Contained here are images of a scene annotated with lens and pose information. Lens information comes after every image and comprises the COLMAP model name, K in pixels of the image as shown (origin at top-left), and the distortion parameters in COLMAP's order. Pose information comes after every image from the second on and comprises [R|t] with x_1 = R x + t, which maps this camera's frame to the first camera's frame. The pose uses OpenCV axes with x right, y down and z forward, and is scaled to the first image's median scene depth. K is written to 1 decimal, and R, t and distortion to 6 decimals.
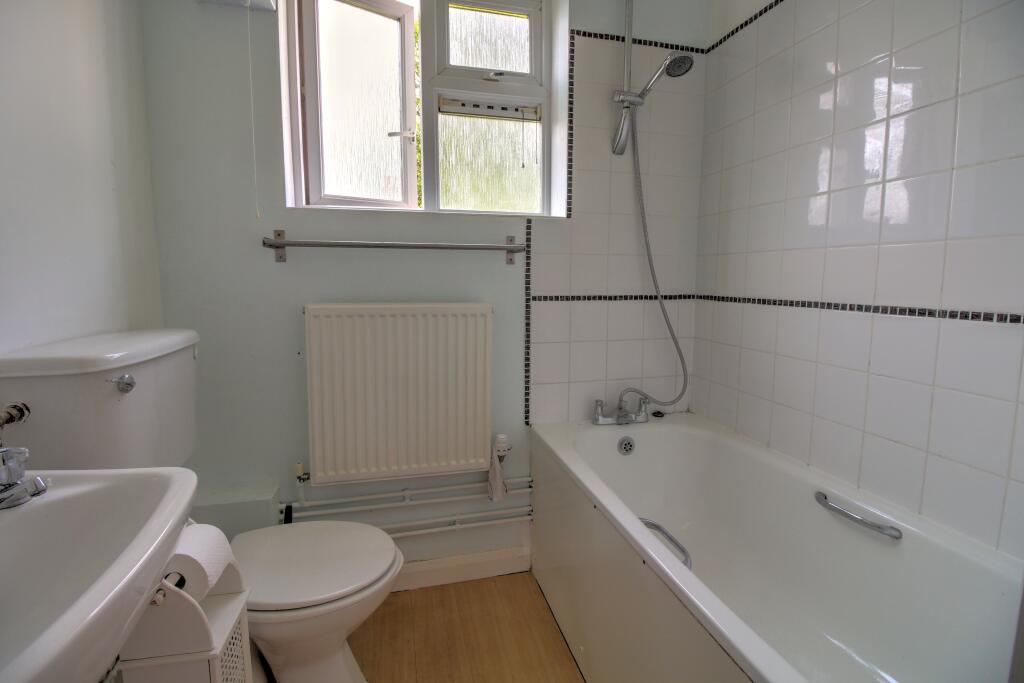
lens RADIAL K [[480.6, 0, 514.2], [0, 480.6, 335.8], [0, 0, 1]] dist [-0.003602, -0.010778]
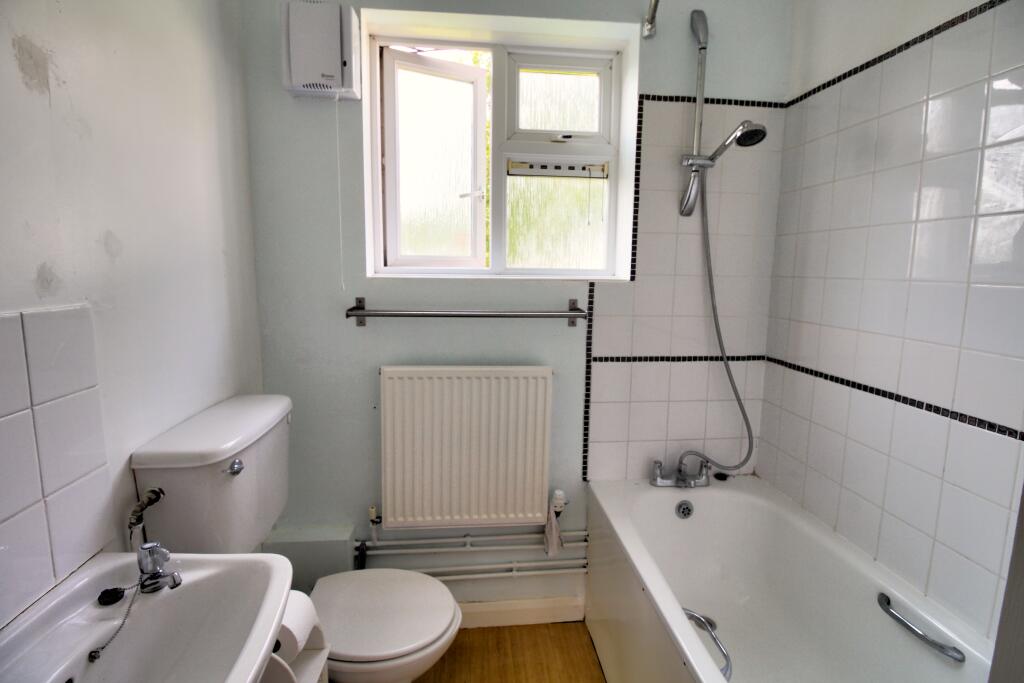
lens RADIAL K [[507.4, 0, 516.4], [0, 507.4, 300.8], [0, 0, 1]] dist [-0.006150, -0.009028]
pose [[0.988522, 0.029154, -0.148240, 0.033181], [-0.026985, 0.999498, 0.016617, -0.218928], [0.148650, -0.012426, 0.988812, -0.086064]]
